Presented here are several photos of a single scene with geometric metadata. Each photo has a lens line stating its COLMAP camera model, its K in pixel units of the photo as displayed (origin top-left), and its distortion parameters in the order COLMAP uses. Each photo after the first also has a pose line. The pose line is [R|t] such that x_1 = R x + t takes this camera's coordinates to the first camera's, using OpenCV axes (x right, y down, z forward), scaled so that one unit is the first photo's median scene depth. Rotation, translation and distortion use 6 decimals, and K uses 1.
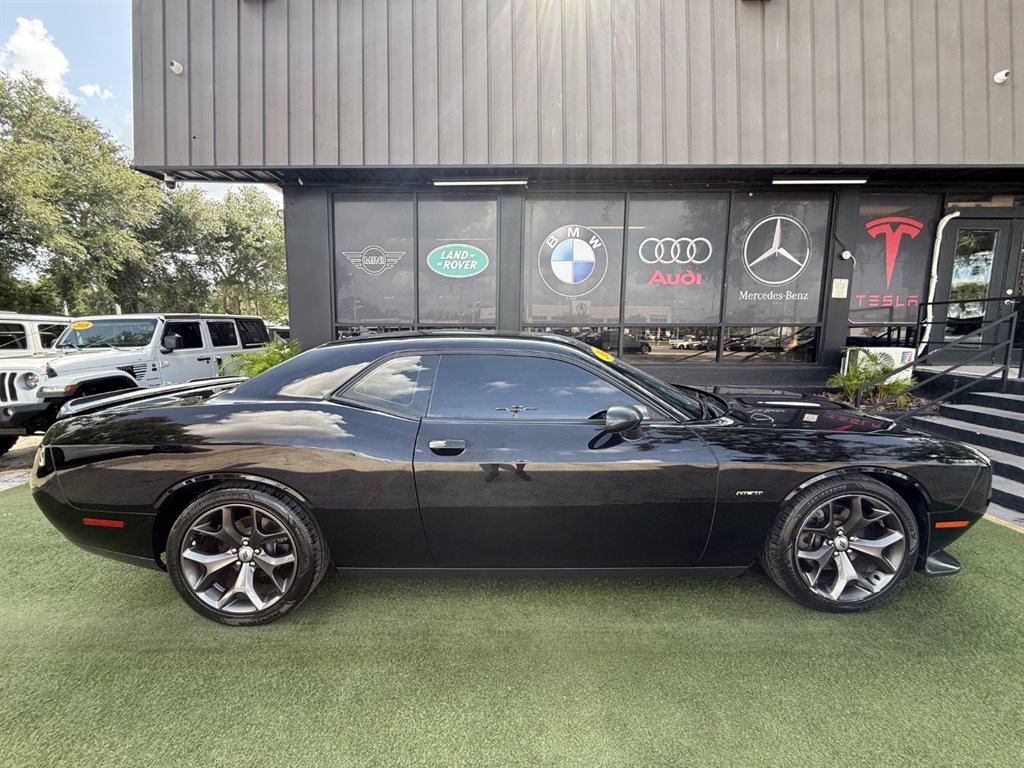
lens RADIAL K [[418.9, 0, 515.2], [0, 418.9, 388.0], [0, 0, 1]] dist [-0.001395, 0.000854]
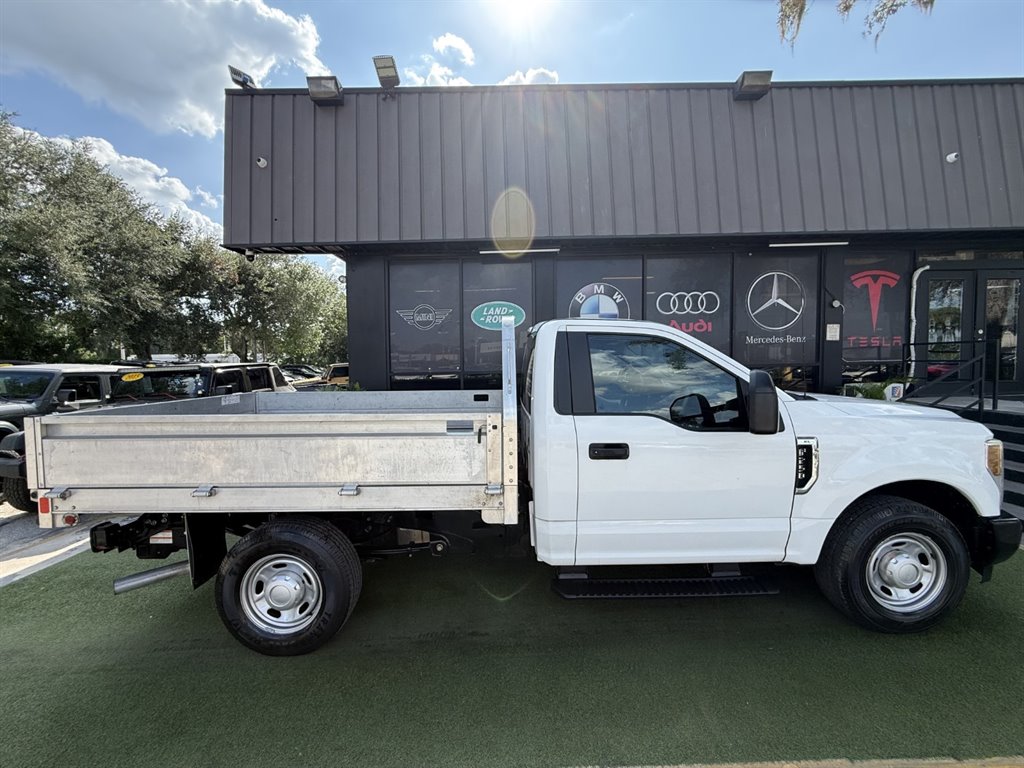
lens RADIAL K [[418.9, 0, 511.9], [0, 418.9, 386.7], [0, 0, 1]] dist [-0.001395, 0.000854]
pose [[0.999628, -0.025221, 0.010385, -0.125598], [0.025912, 0.997010, -0.072803, -0.029515], [-0.008518, 0.073045, 0.997292, -0.132105]]
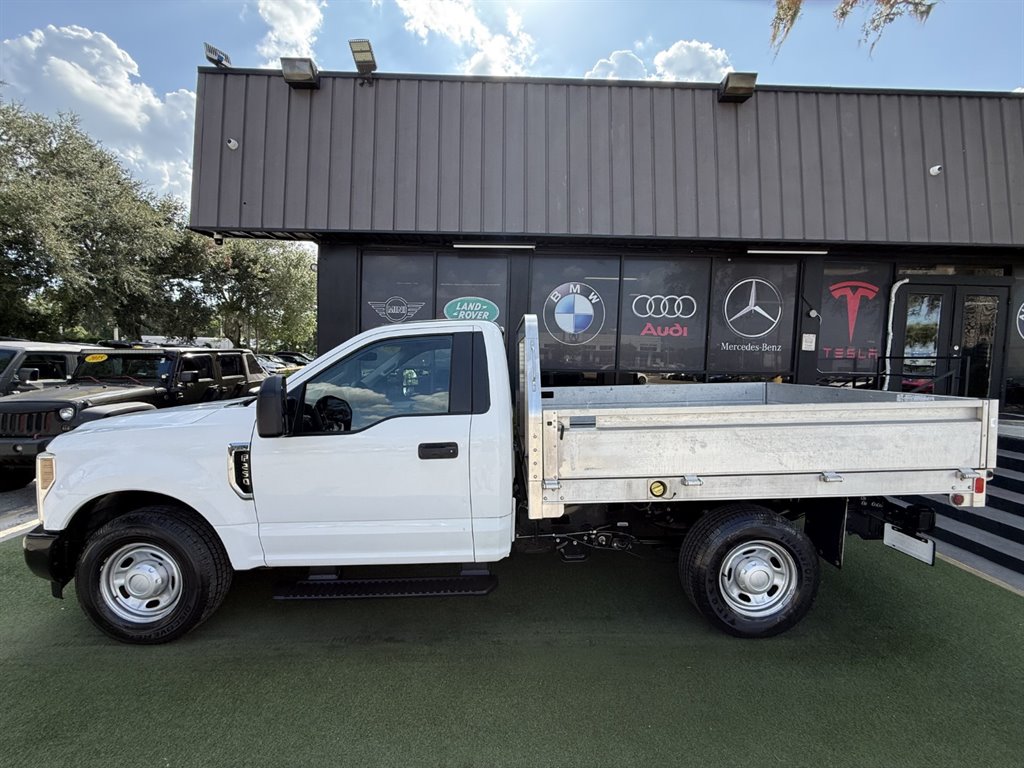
lens RADIAL K [[418.9, 0, 513.6], [0, 418.9, 386.0], [0, 0, 1]] dist [-0.001395, 0.000854]
pose [[0.999732, 0.015561, 0.017153, -0.043977], [-0.014404, 0.997739, -0.065648, -0.035108], [-0.018136, 0.065383, 0.997695, -0.114847]]
